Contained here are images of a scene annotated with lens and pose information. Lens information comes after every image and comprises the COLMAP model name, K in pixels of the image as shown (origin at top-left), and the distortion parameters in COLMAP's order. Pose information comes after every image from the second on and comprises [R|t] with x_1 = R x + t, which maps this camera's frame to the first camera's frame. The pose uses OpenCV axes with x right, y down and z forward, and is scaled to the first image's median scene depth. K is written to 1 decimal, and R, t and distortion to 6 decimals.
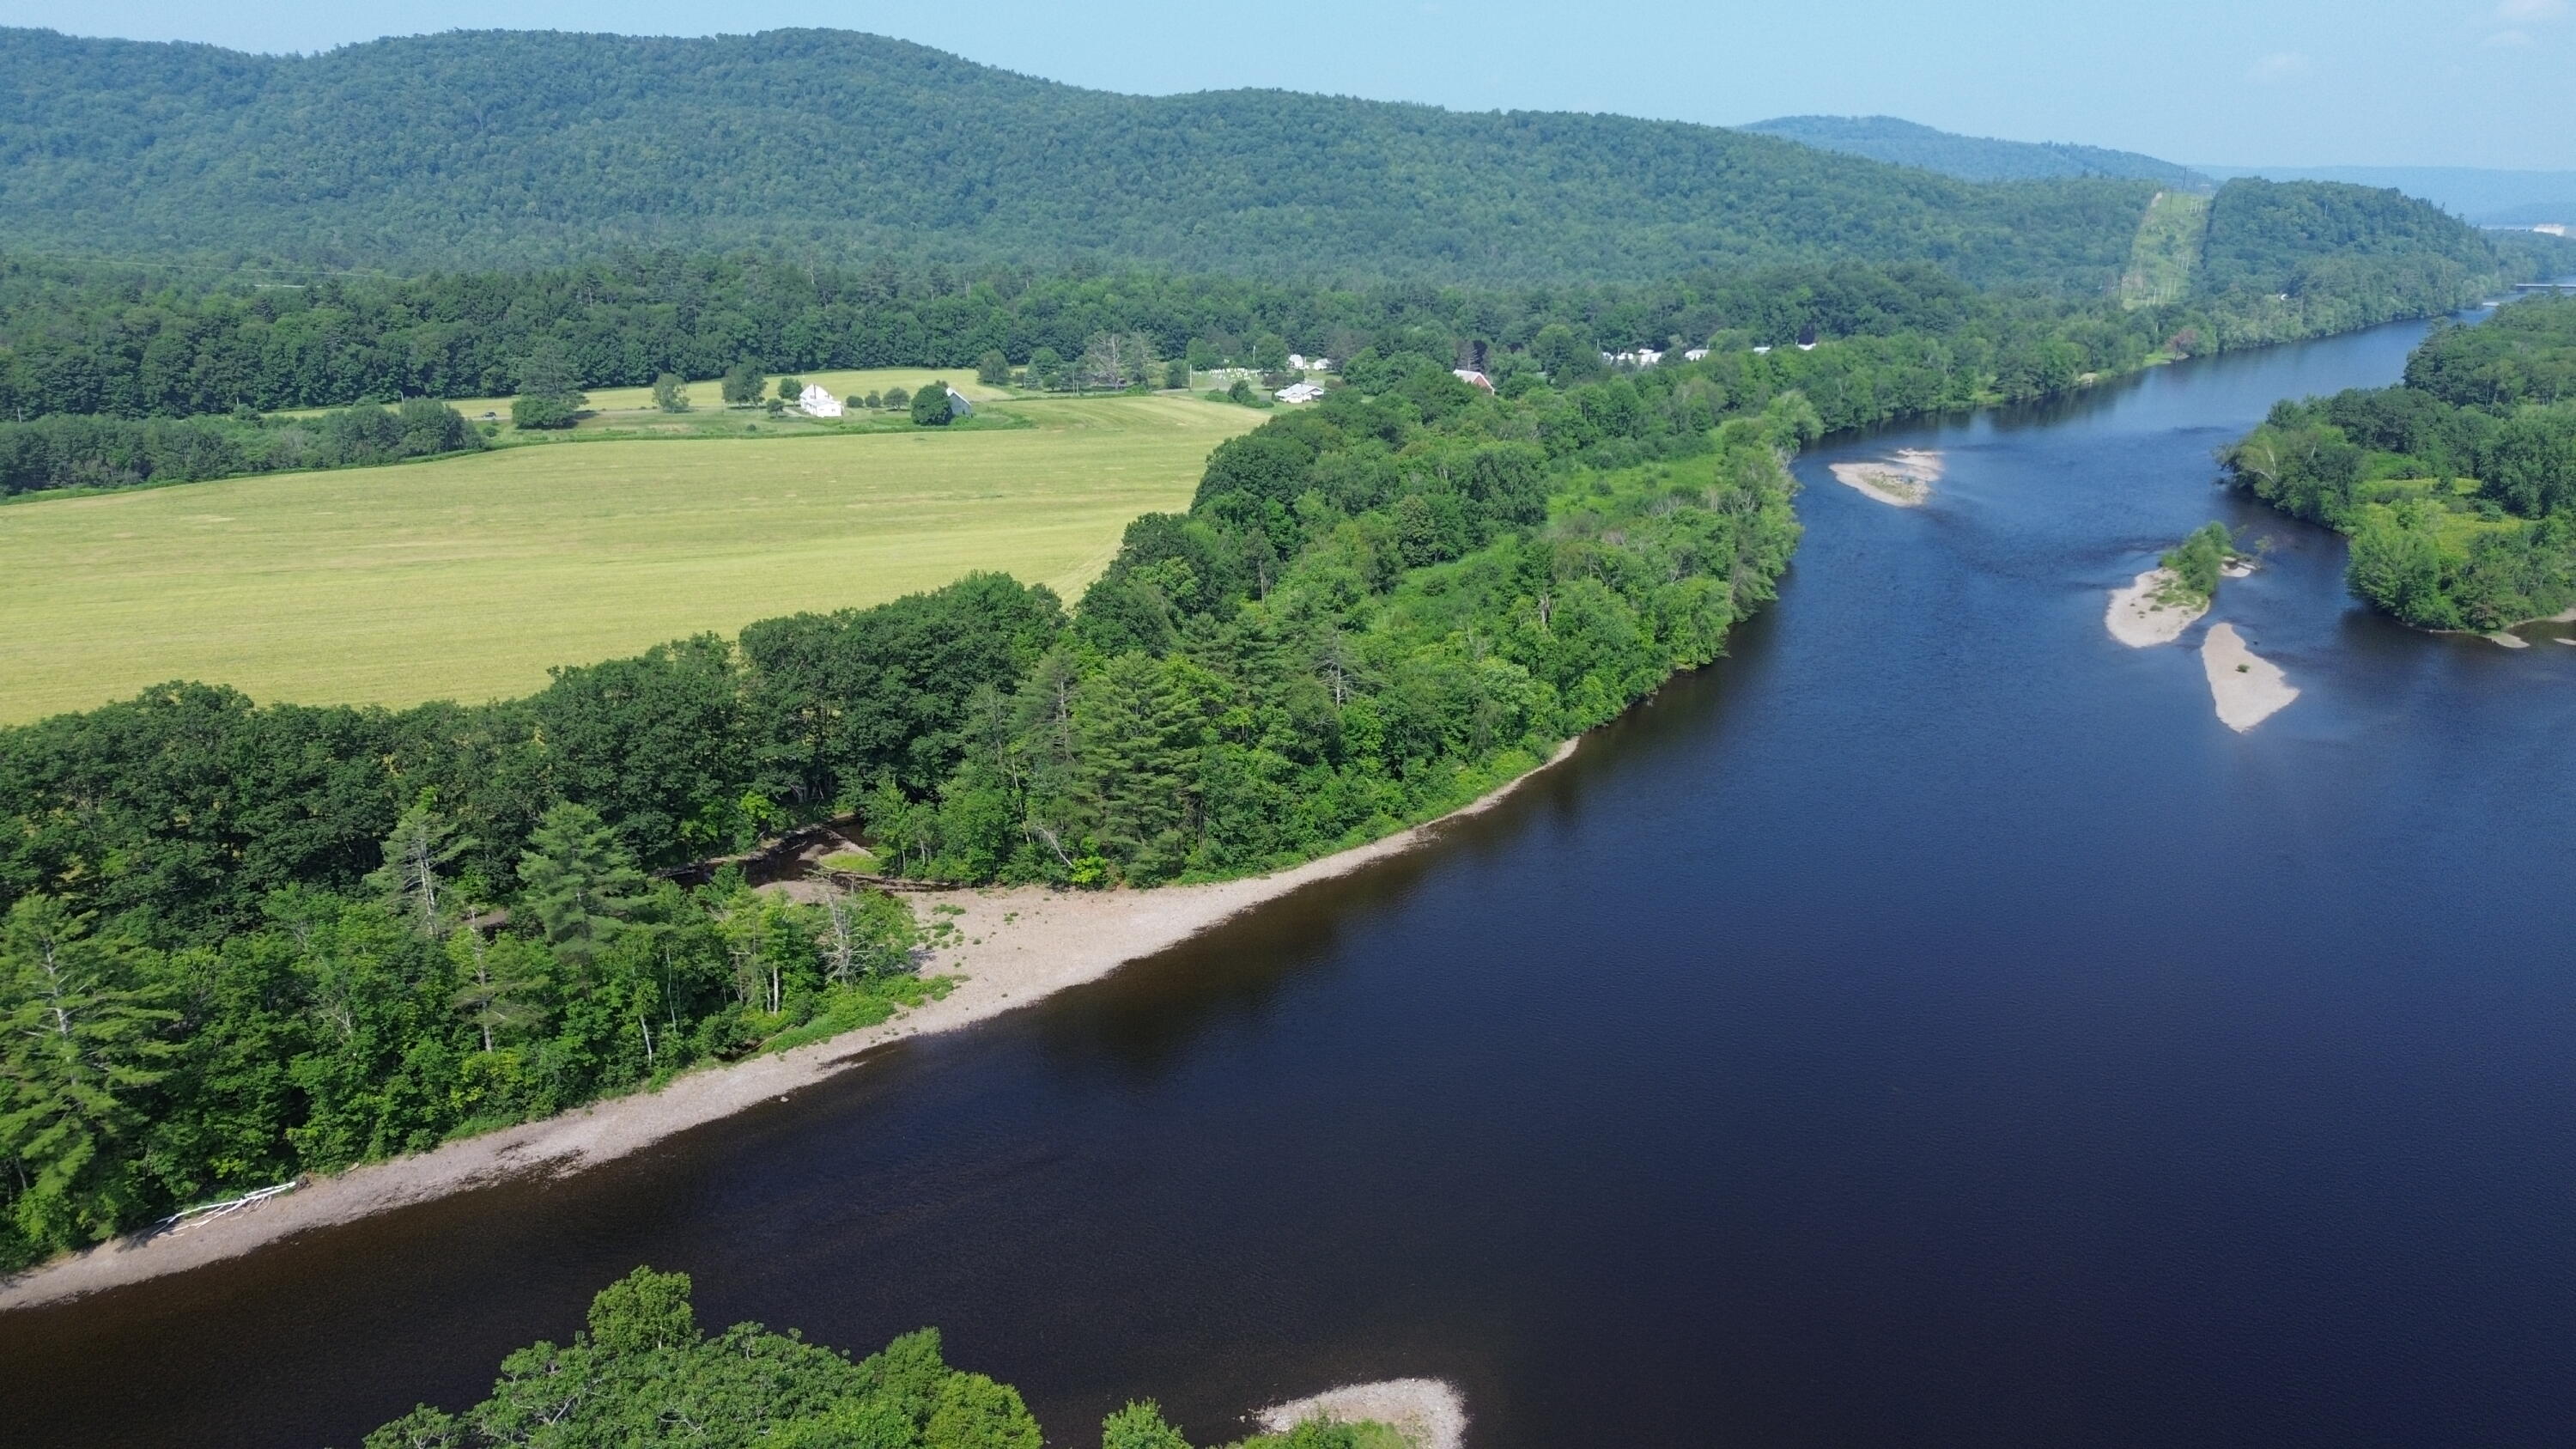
lens RADIAL K [[1817.3, 0, 1292.2], [0, 1817.3, 729.1], [0, 0, 1]] dist [0.076980, -0.081674]
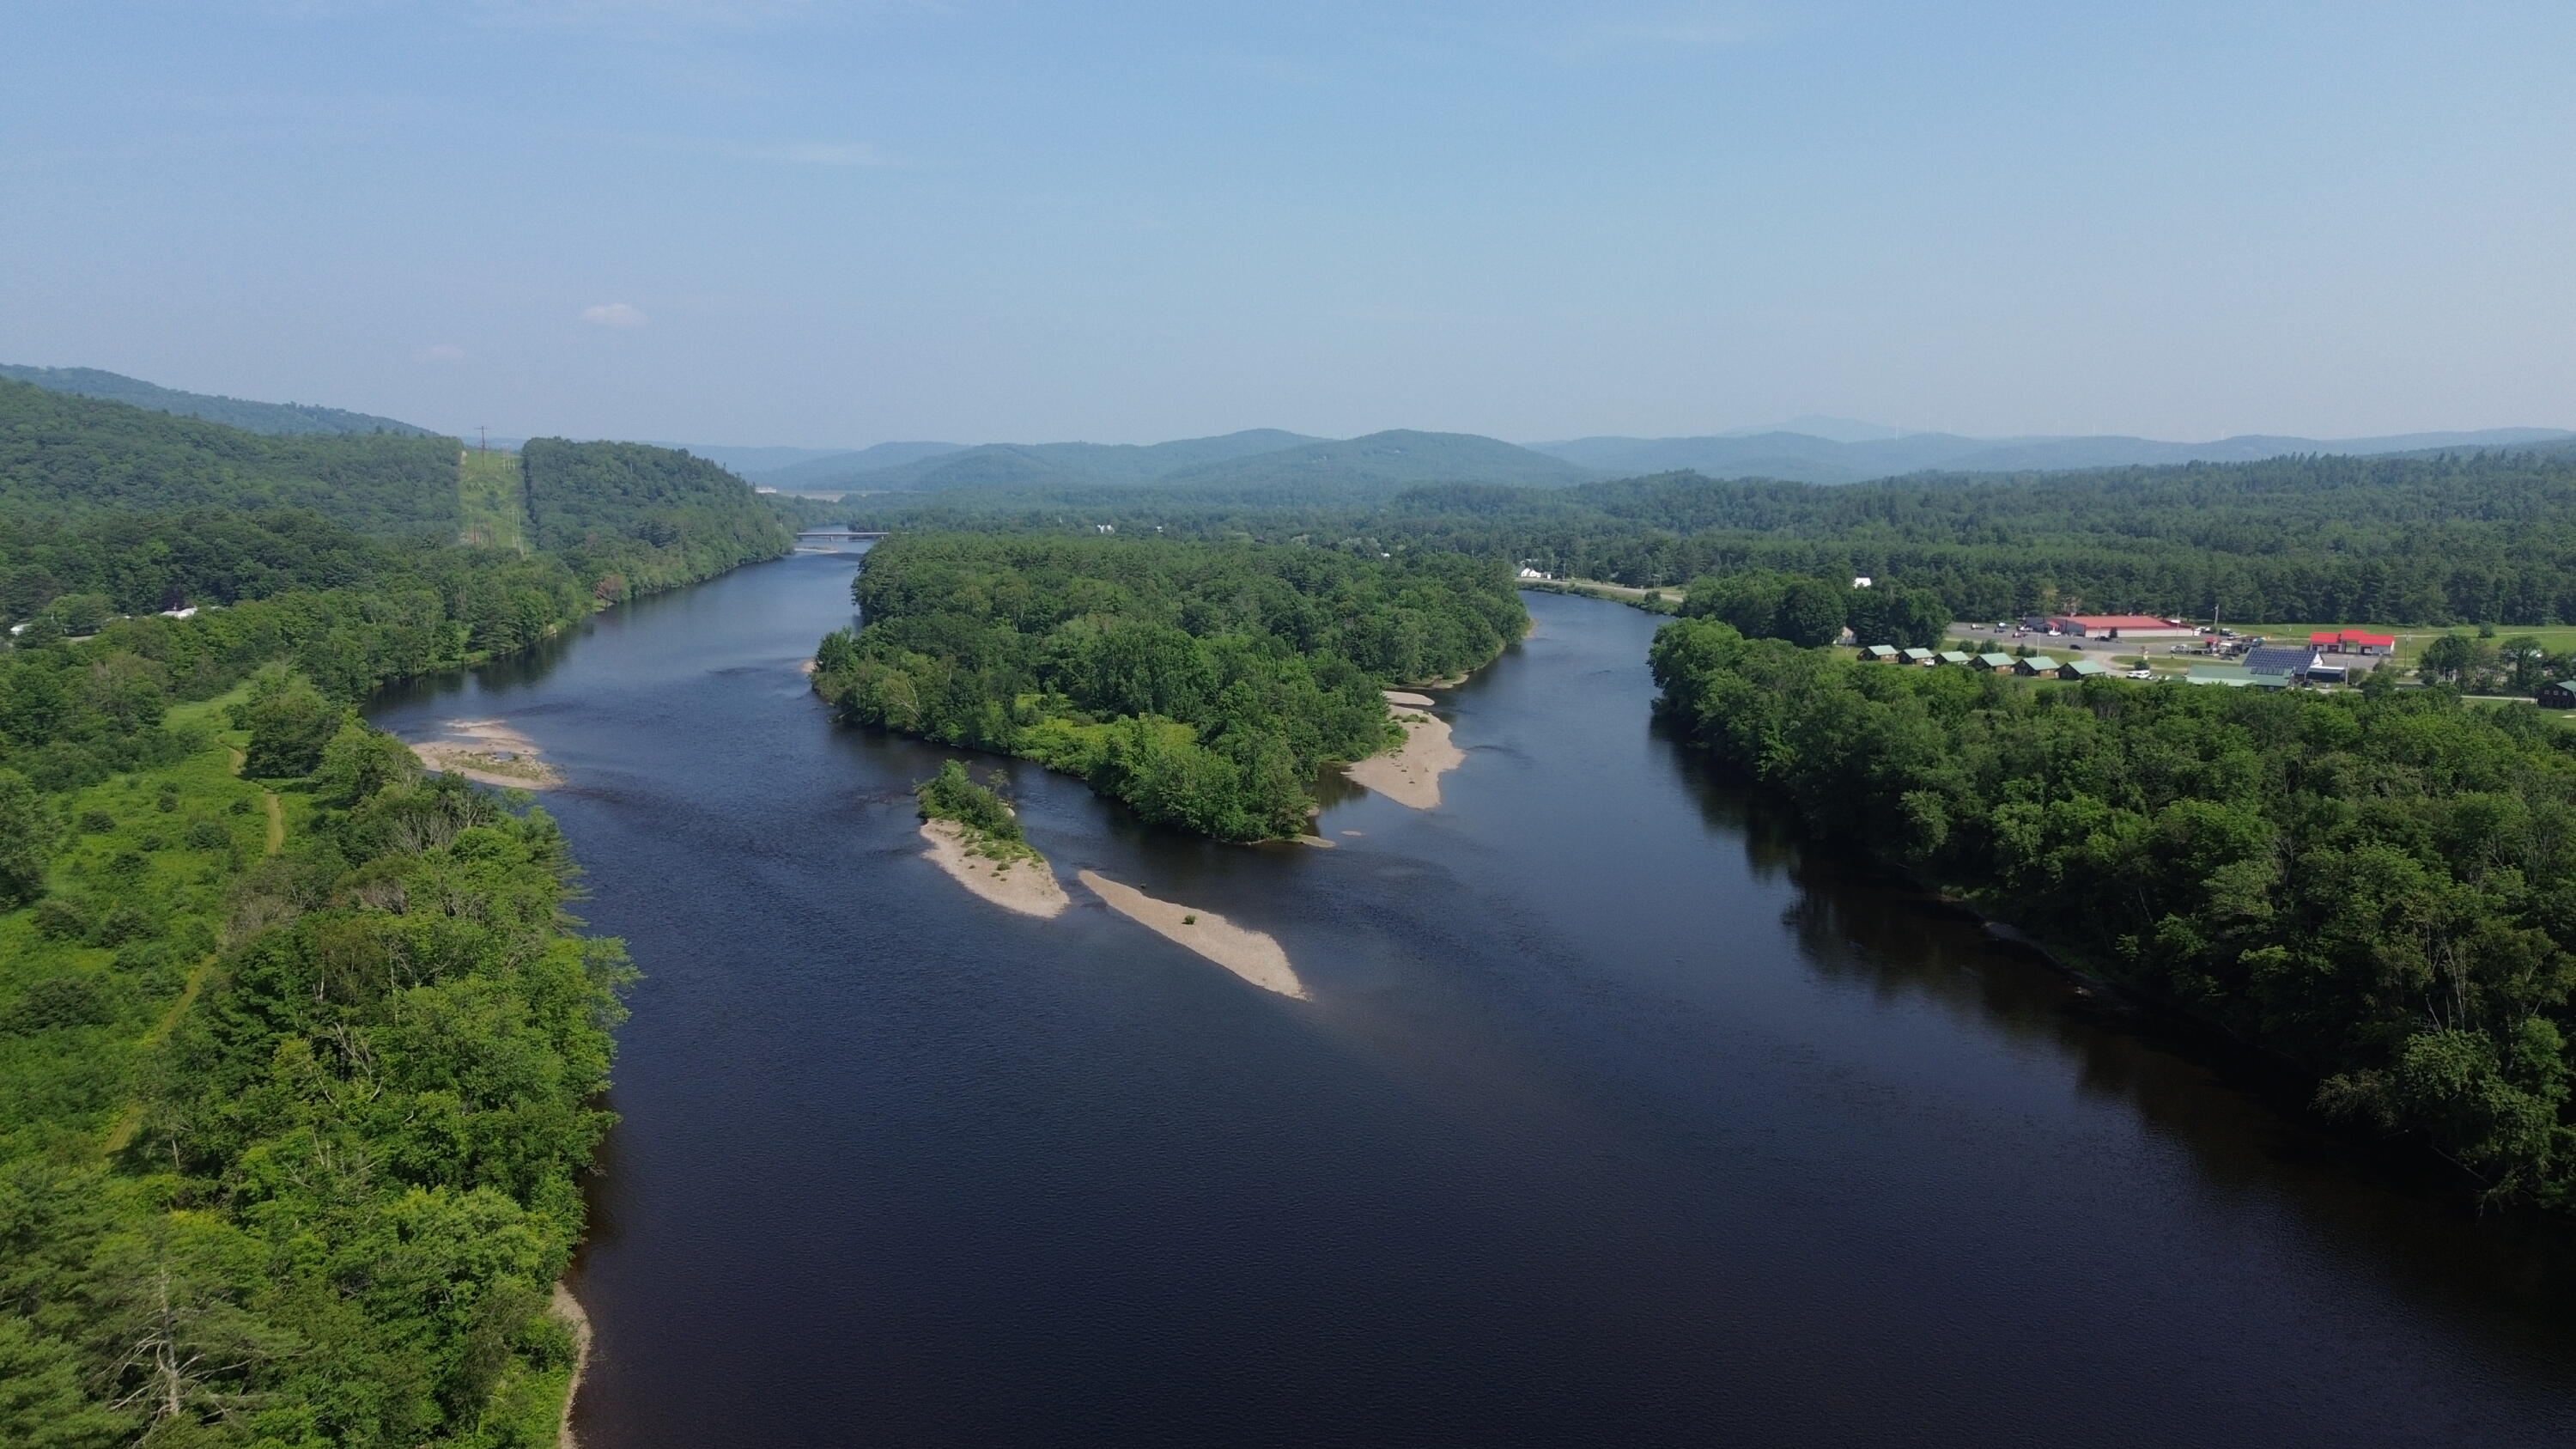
lens RADIAL K [[1817.3, 0, 1292.2], [0, 1817.3, 729.1], [0, 0, 1]] dist [0.076980, -0.081674]
pose [[0.638629, -0.107204, 0.762011, -0.040079], [0.211496, 0.976566, -0.039863, -0.035106], [-0.739880, 0.186620, 0.646336, 0.186406]]
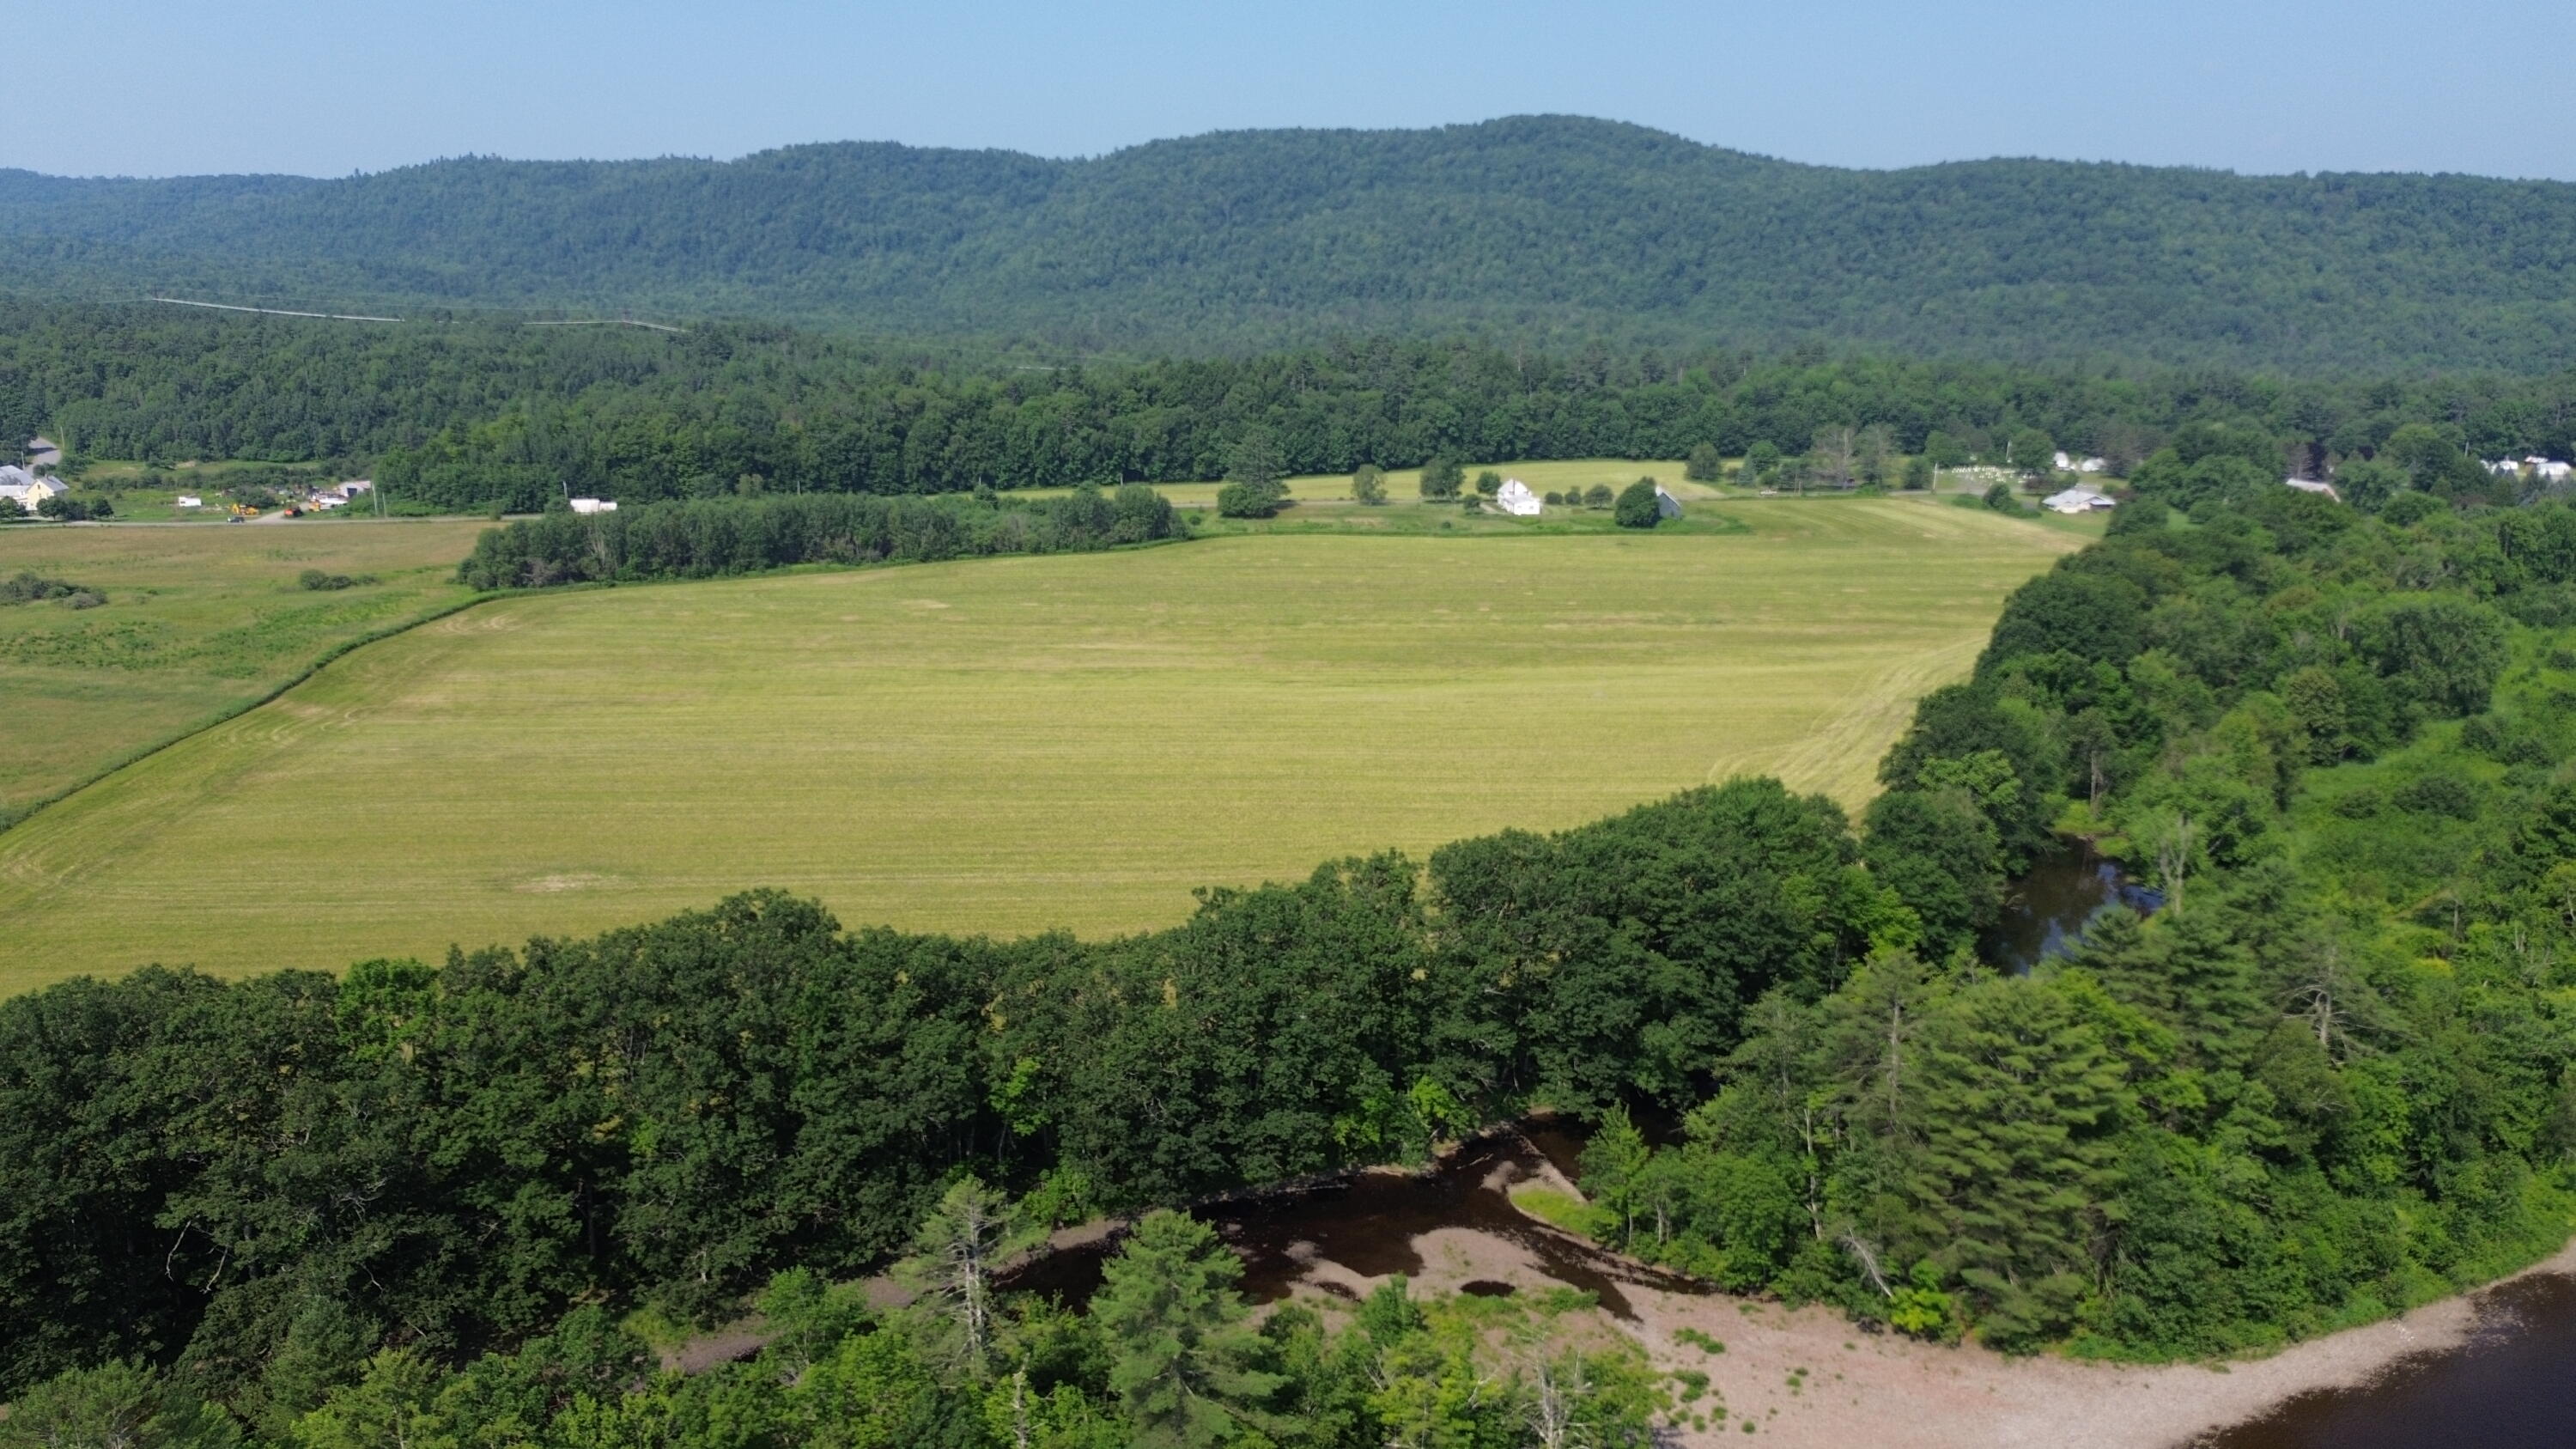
lens RADIAL K [[1809.6, 0, 1293.9], [0, 1809.6, 732.8], [0, 0, 1]] dist [0.084270, -0.090047]
pose [[0.934881, 0.082447, -0.345253, -0.034565], [-0.095651, 0.995186, -0.021354, -0.027718], [0.341831, 0.052987, 0.938267, 0.094870]]
